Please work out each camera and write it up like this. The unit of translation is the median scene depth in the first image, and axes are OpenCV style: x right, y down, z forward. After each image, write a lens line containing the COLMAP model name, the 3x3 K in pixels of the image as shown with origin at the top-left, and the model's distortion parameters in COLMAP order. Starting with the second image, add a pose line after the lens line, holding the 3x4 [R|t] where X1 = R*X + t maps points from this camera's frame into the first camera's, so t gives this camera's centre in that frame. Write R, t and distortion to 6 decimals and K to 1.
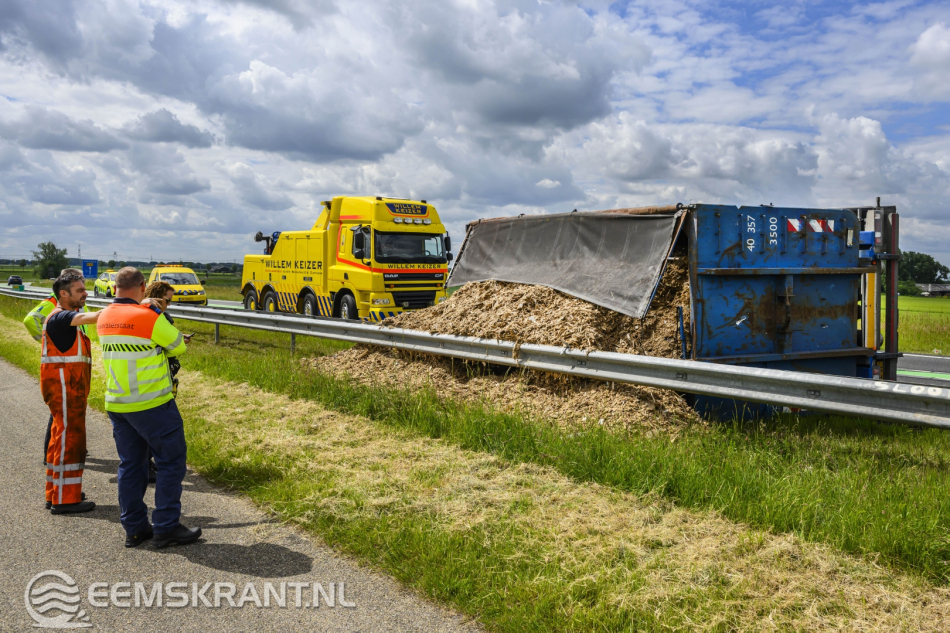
lens RADIAL K [[691.3, 0, 475.3], [0, 691.3, 320.9], [0, 0, 1]] dist [0.027918, -0.023946]
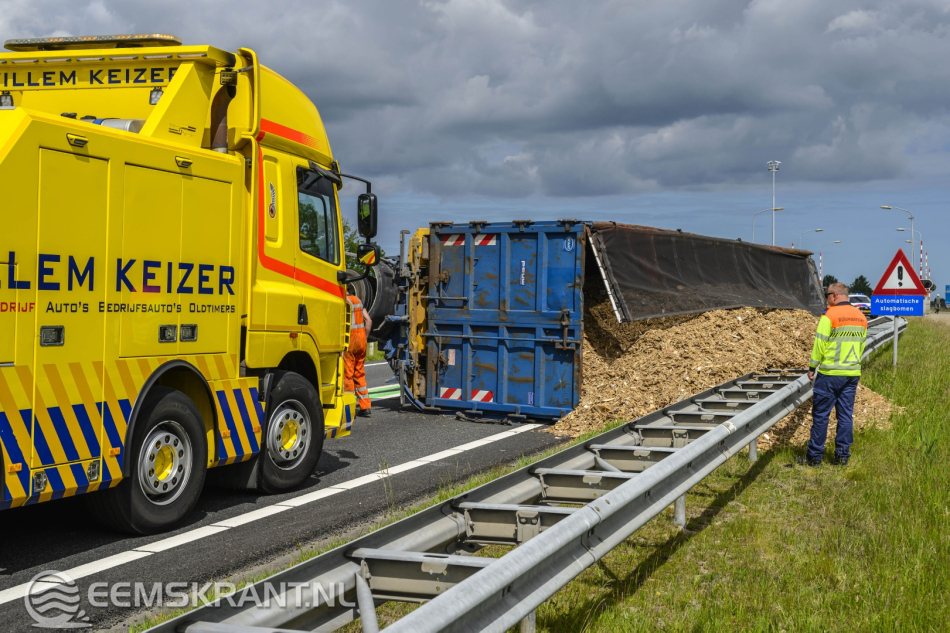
lens RADIAL K [[1346.7, 0, 456.4], [0, 1346.7, 296.1], [0, 0, 1]] dist [0.031266, 0.000000]
pose [[-0.466853, -0.017798, 0.884156, -1.760618], [0.050135, 0.997657, 0.046554, -0.223128], [-0.882913, 0.066061, -0.464867, 2.762530]]
